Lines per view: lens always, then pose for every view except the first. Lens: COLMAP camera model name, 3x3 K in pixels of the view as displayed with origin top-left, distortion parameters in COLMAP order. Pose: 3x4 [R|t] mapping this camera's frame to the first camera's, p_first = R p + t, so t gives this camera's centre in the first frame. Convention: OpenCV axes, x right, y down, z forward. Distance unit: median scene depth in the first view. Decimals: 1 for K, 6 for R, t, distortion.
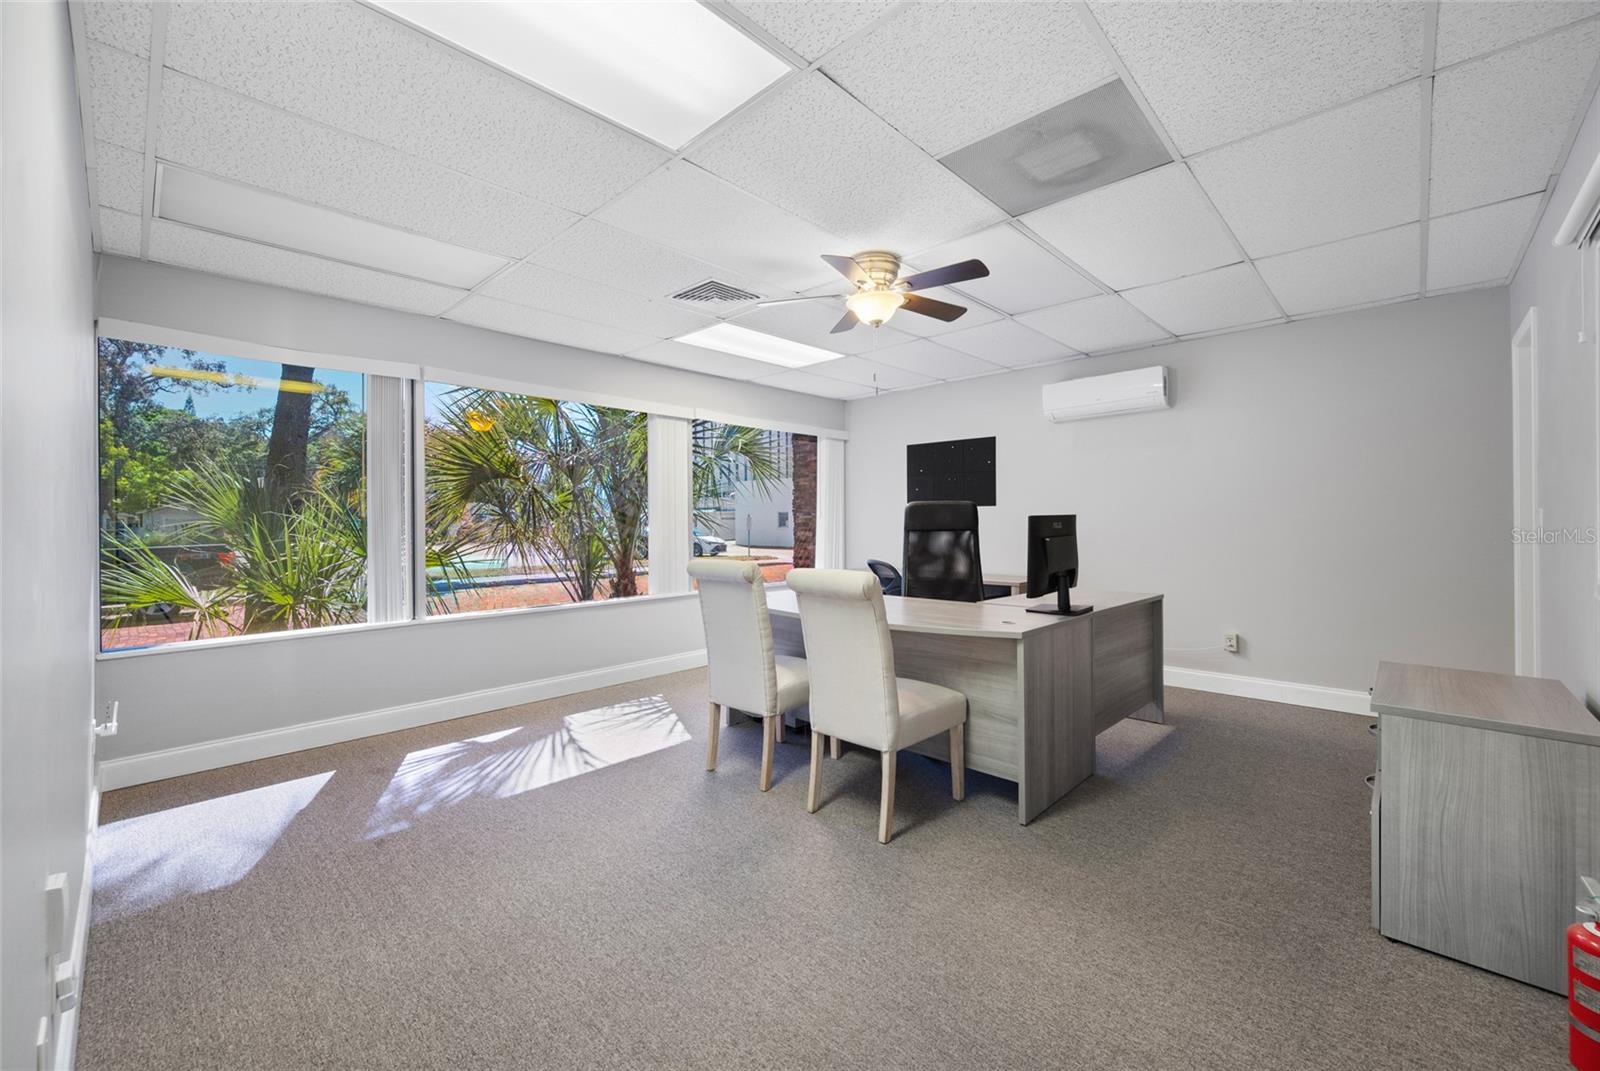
lens RADIAL K [[636.7, 0, 807.0], [0, 636.7, 524.9], [0, 0, 1]] dist [0.000662, -0.000602]
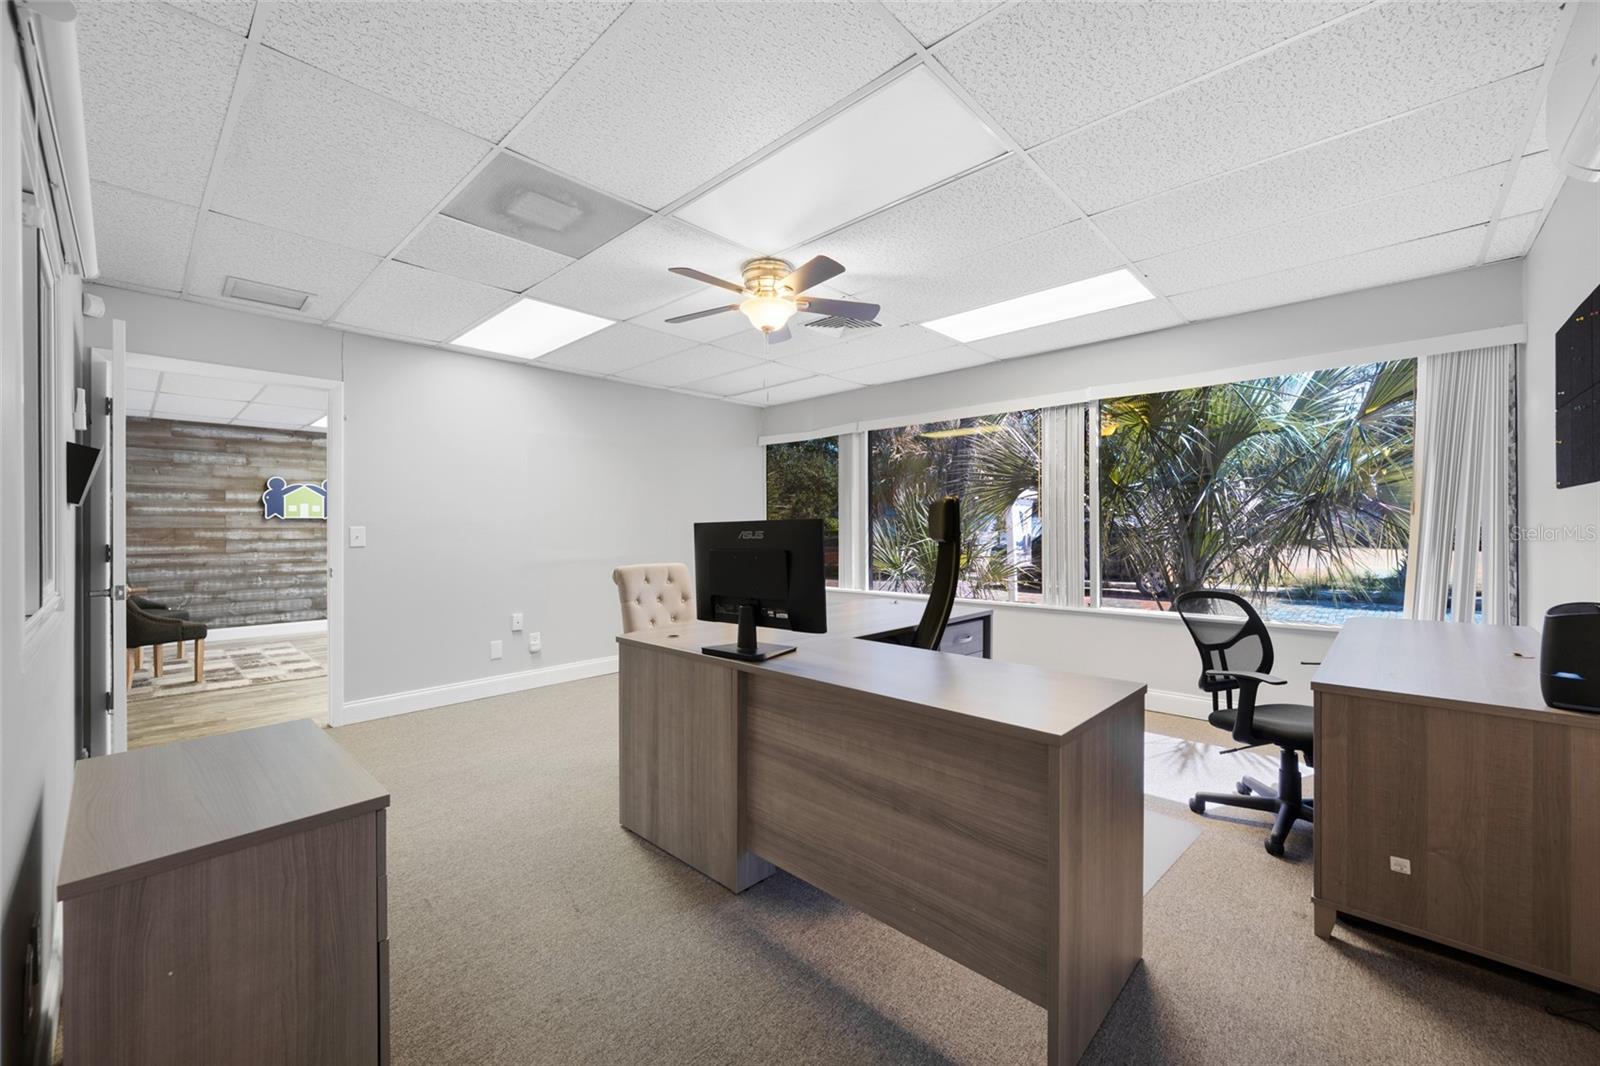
lens RADIAL K [[636.7, 0, 808.0], [0, 636.7, 529.4], [0, 0, 1]] dist [0.000662, -0.000602]
pose [[0.011372, 0.006850, -0.999912, 0.871043], [0.000304, 0.999976, 0.006854, -0.005055], [0.999935, -0.000382, 0.011370, 0.819811]]
